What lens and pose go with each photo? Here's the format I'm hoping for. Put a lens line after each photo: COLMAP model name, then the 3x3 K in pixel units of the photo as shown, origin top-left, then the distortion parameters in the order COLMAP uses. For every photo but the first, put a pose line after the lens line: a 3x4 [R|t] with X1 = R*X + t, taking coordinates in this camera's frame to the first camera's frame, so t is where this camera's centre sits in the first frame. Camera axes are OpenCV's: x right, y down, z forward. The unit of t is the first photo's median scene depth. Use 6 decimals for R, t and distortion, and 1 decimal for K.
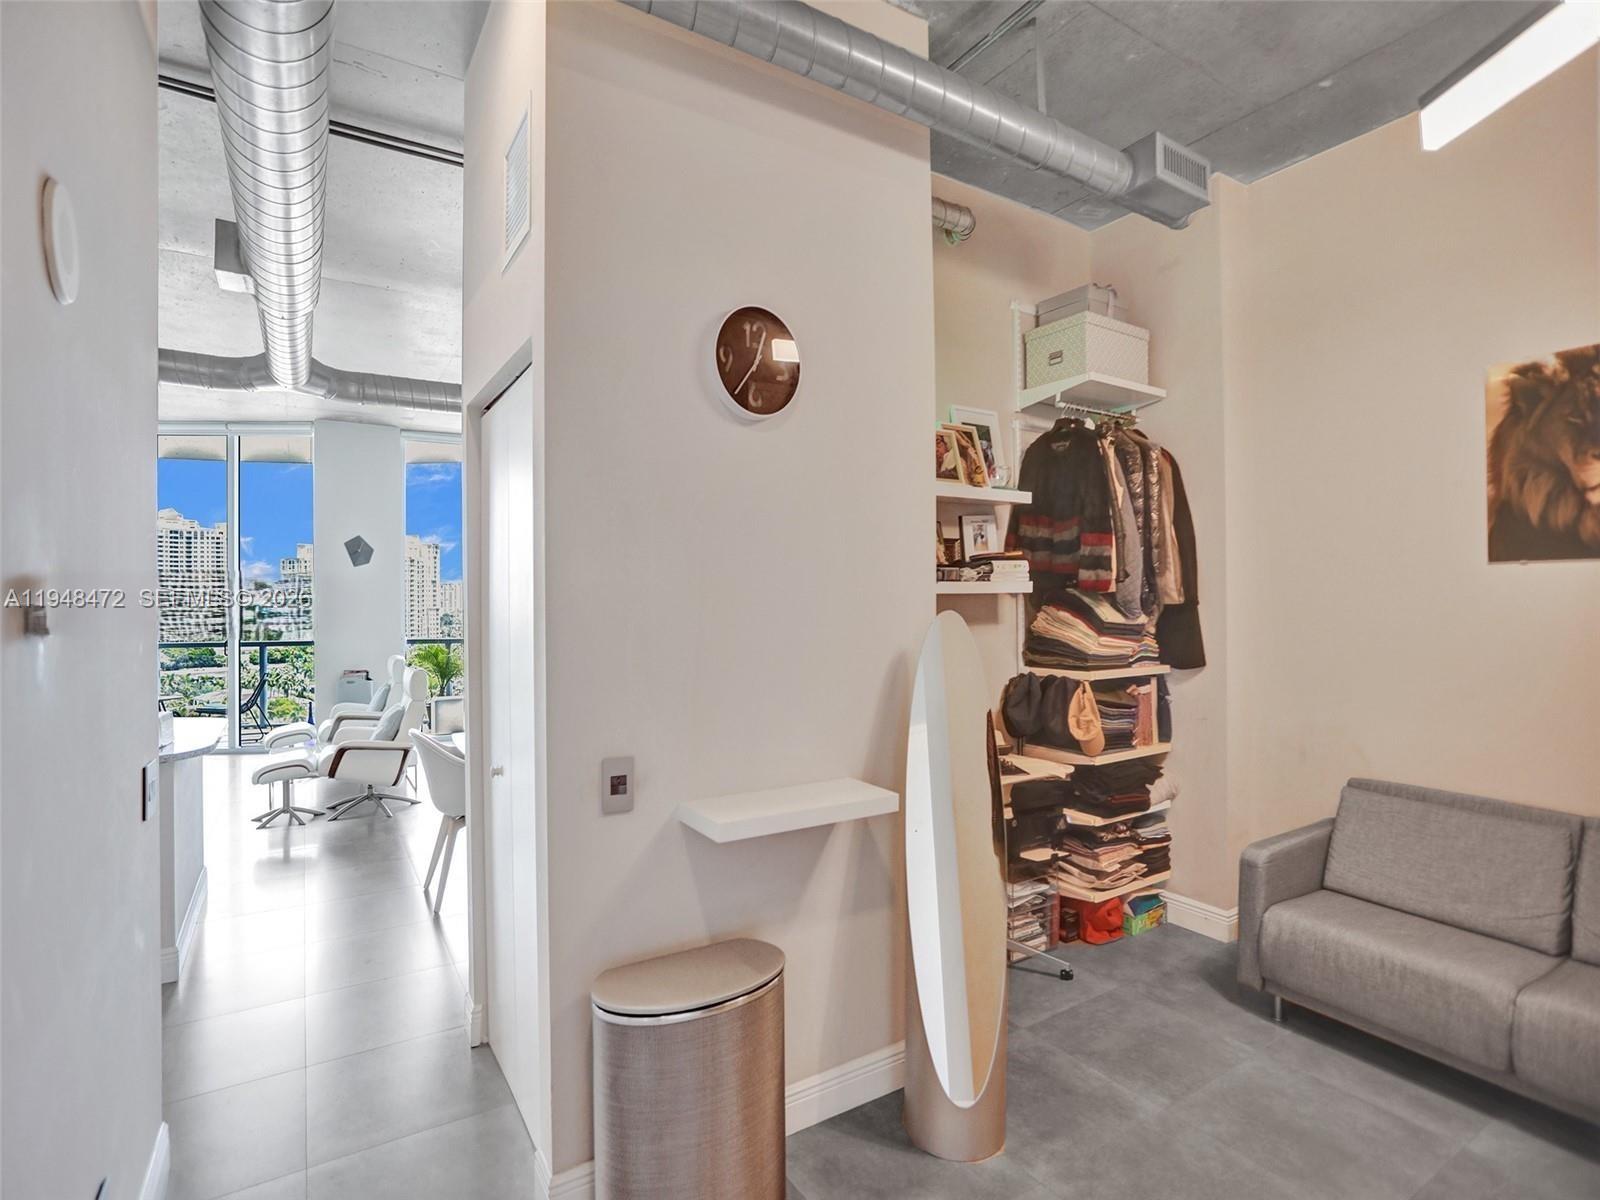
lens RADIAL K [[784.9, 0, 797.3], [0, 784.9, 589.4], [0, 0, 1]] dist [-0.058676, 0.023657]
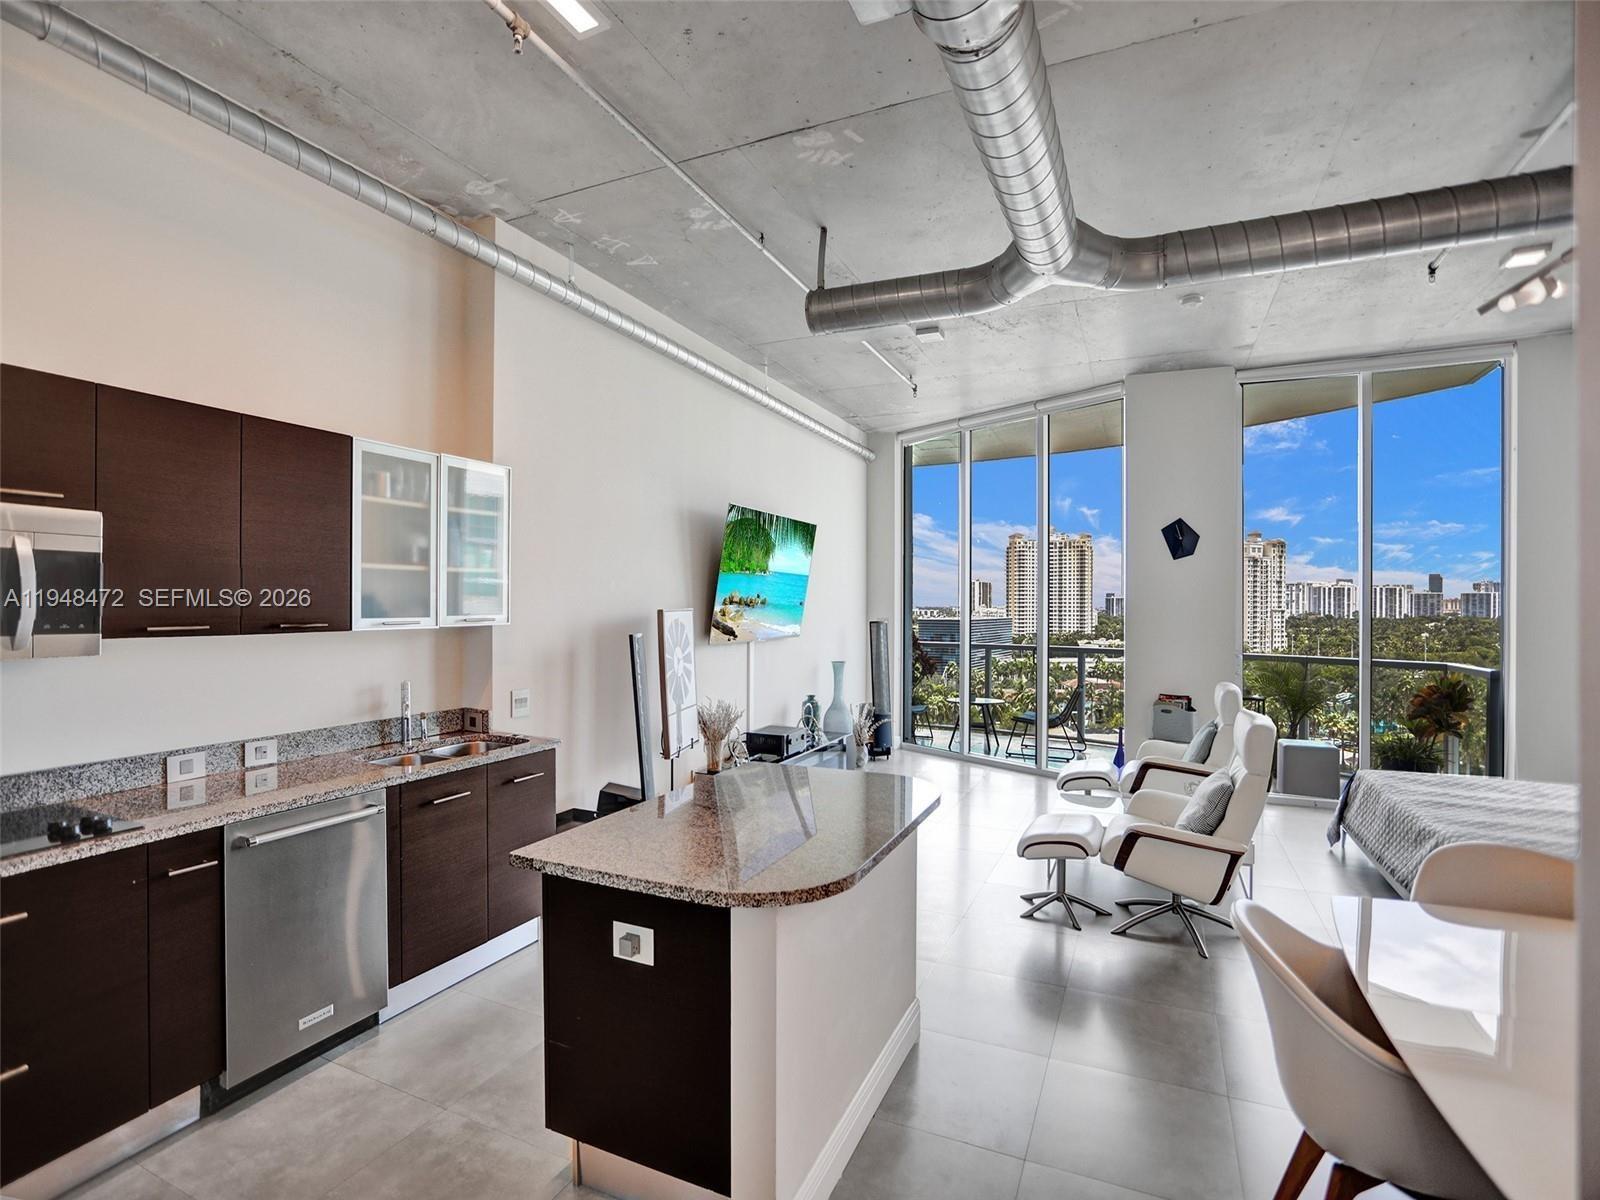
lens RADIAL K [[784.9, 0, 794.5], [0, 784.9, 603.6], [0, 0, 1]] dist [-0.058676, 0.023657]
pose [[0.540493, 0.011398, -0.841271, -0.095991], [0.003497, 0.999869, 0.015794, 0.000917], [0.841341, -0.011479, 0.540383, 0.196321]]
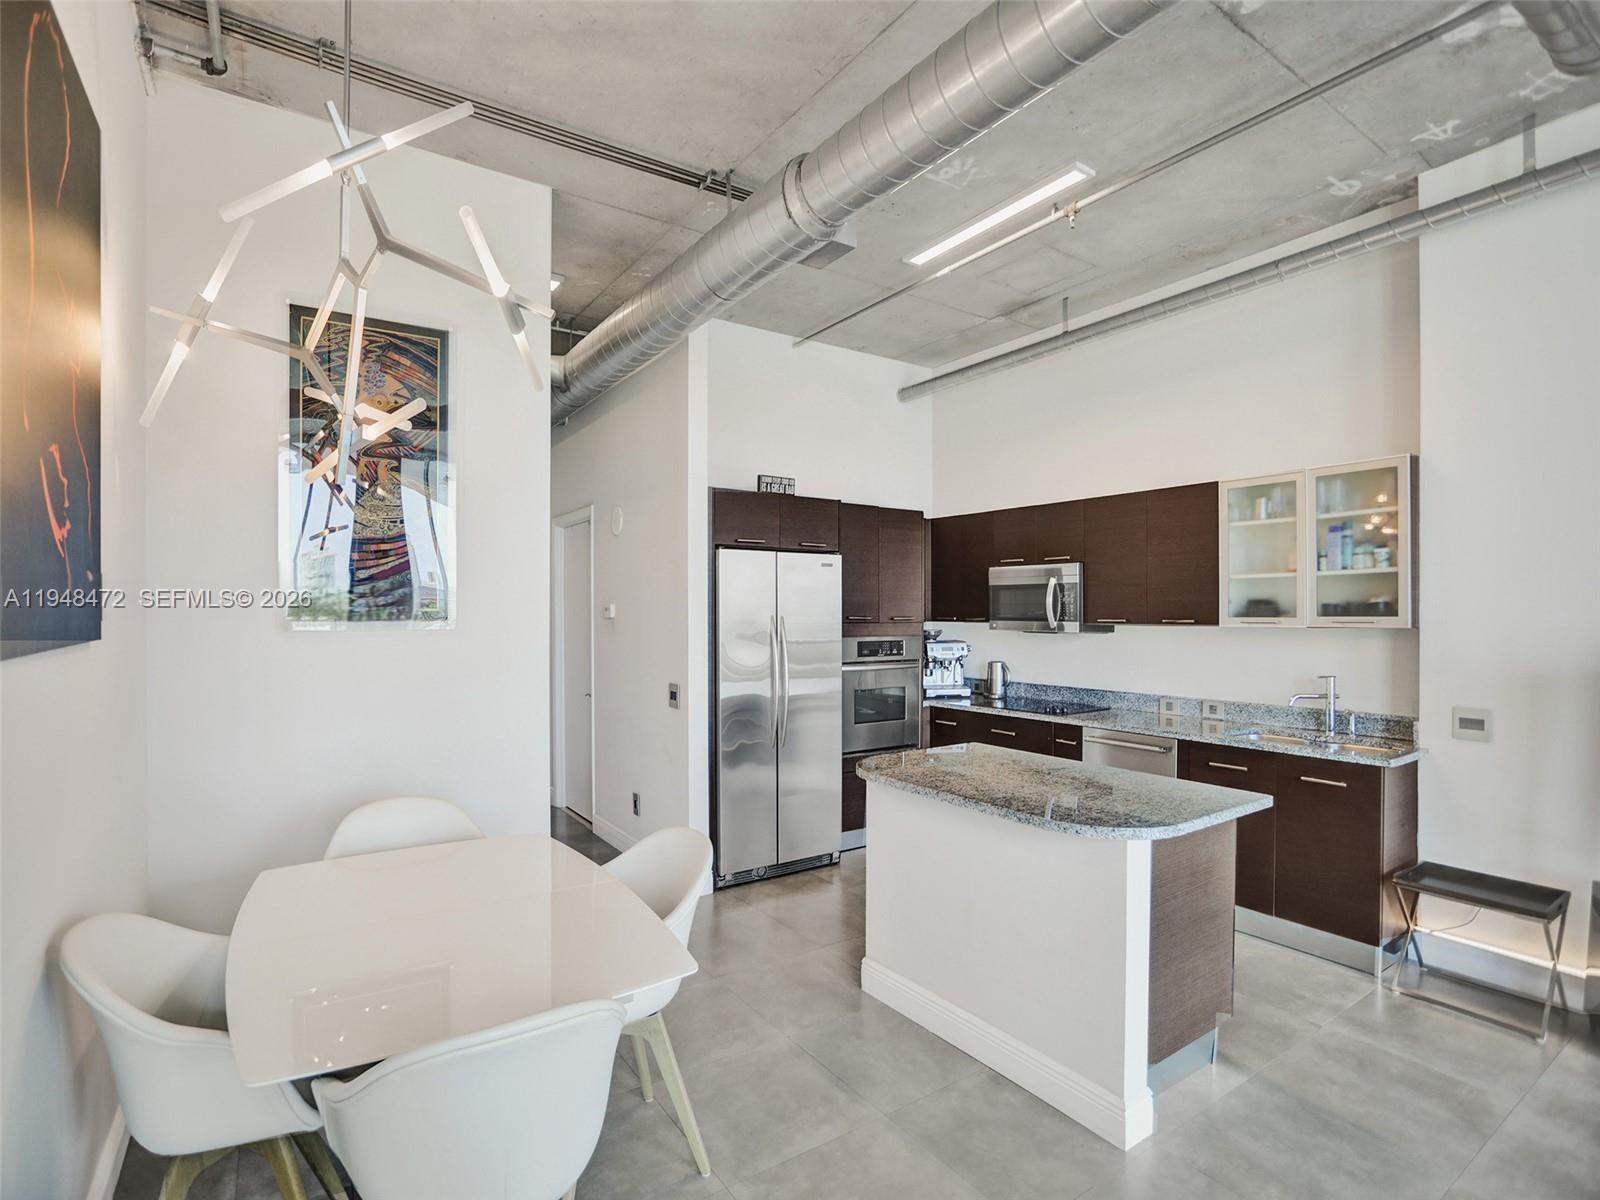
lens RADIAL K [[784.9, 0, 794.0], [0, 784.9, 616.1], [0, 0, 1]] dist [-0.058676, 0.023657]
pose [[-0.999544, 0.013735, -0.026883, -0.199136], [0.013873, 0.999892, -0.004938, 0.008162], [0.026813, -0.005308, -0.999626, 0.571142]]
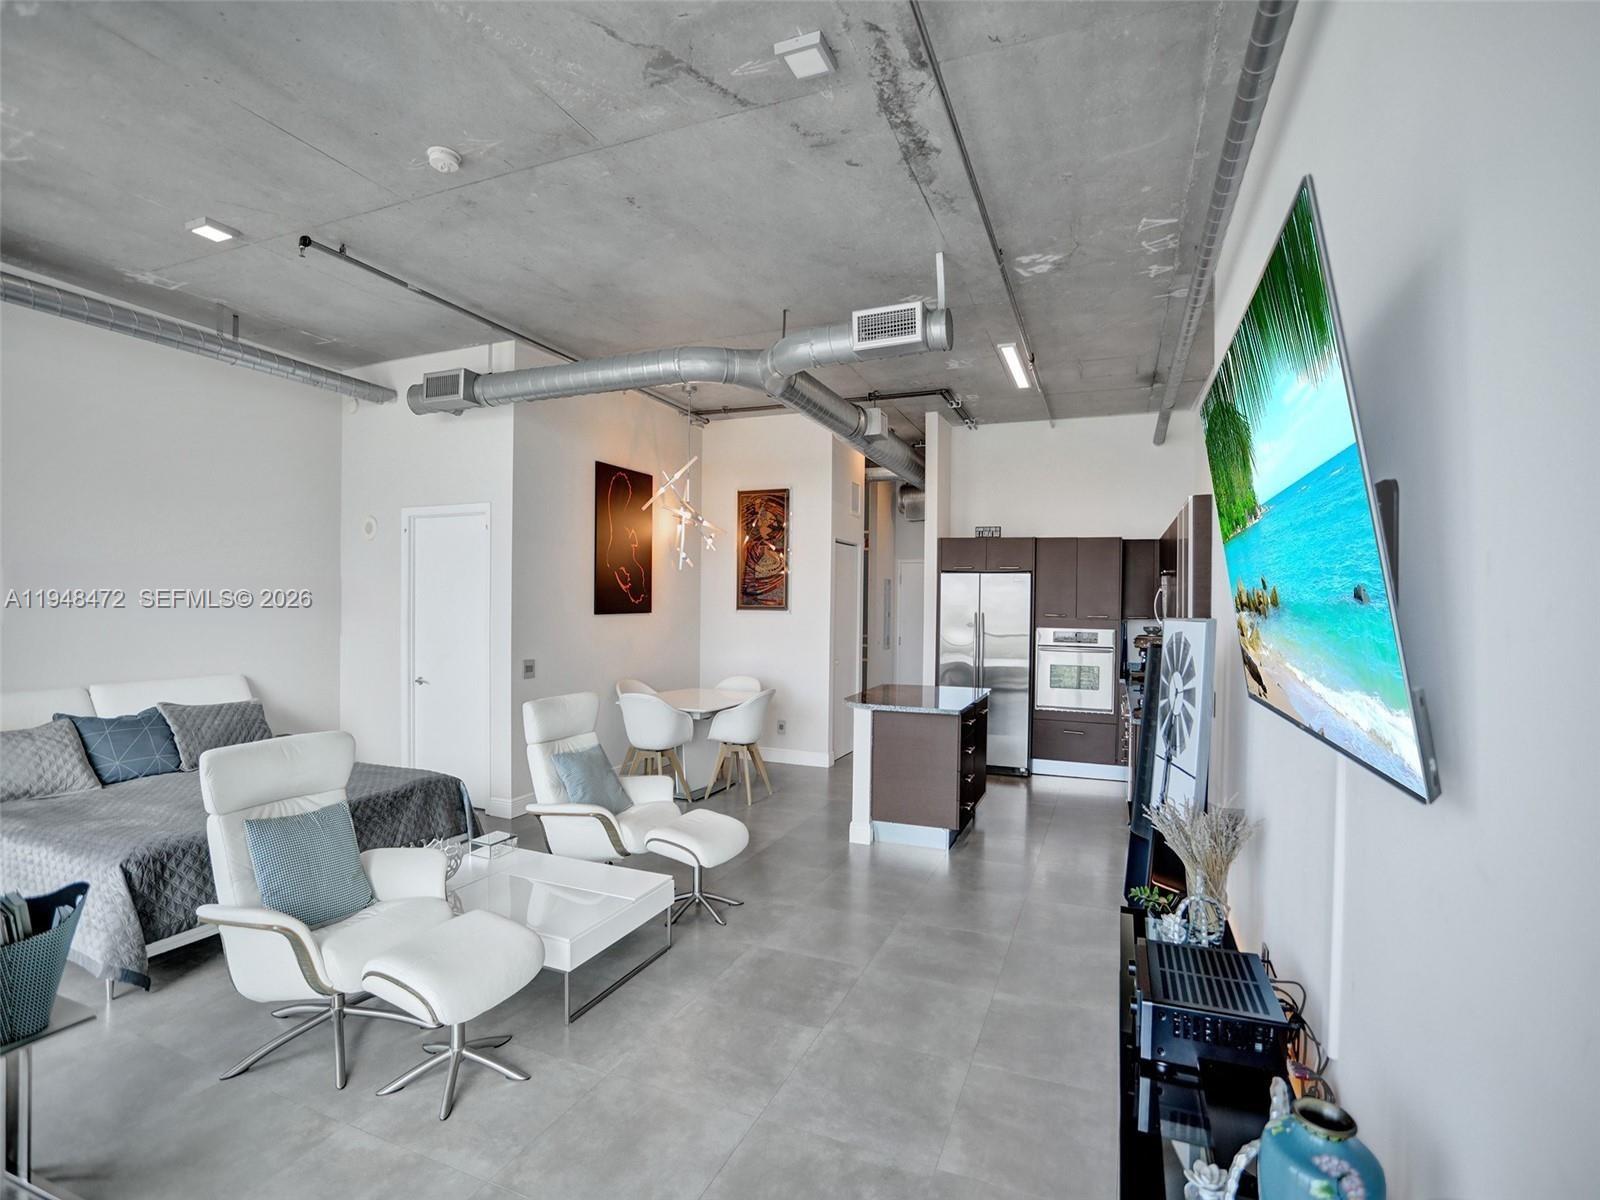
lens RADIAL K [[784.9, 0, 802.0], [0, 784.9, 617.4], [0, 0, 1]] dist [-0.058676, 0.023657]
pose [[-0.581706, -0.006944, 0.813370, -0.665293], [-0.015563, 0.999876, -0.002594, 0.014417], [-0.813251, -0.014168, -0.581741, 0.677218]]
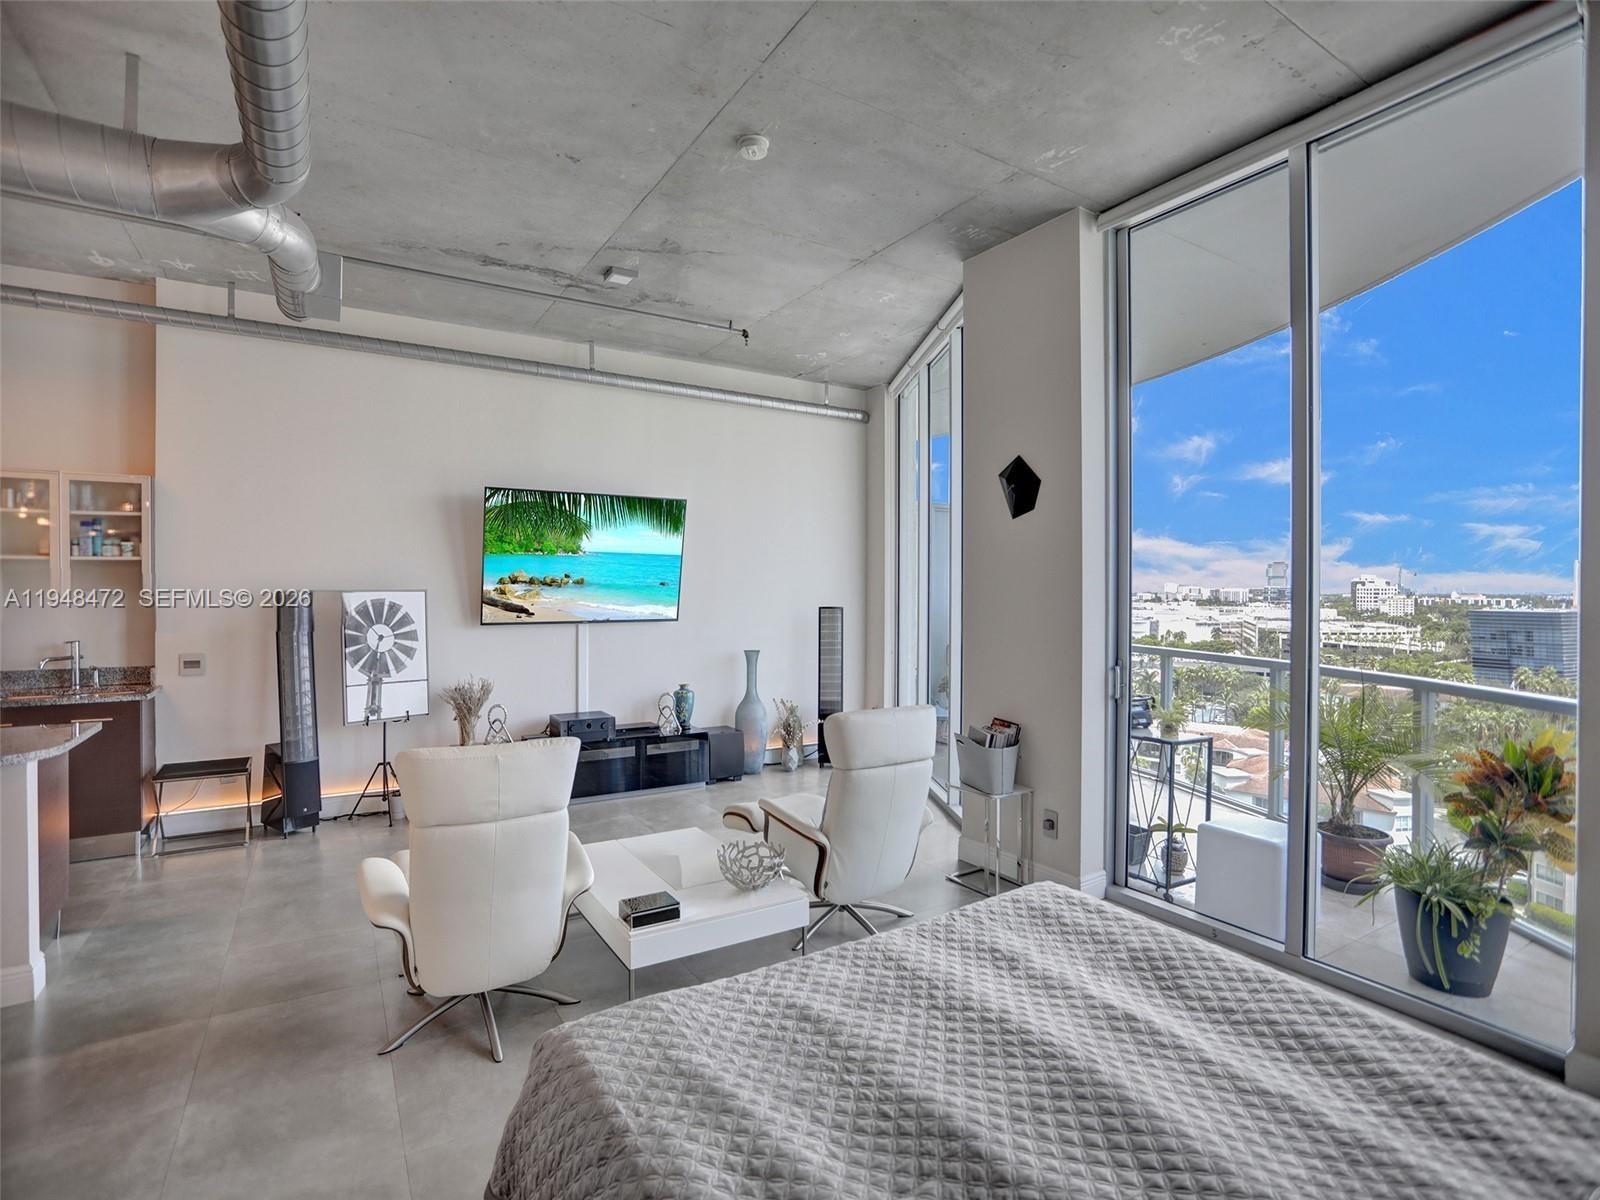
lens RADIAL K [[784.9, 0, 789.9], [0, 784.9, 592.9], [0, 0, 1]] dist [-0.058676, 0.023657]
pose [[-0.017342, 0.018382, -0.999681, -0.035514], [0.008865, 0.999795, 0.018230, 0.005796], [0.999810, -0.008546, -0.017501, 0.637513]]
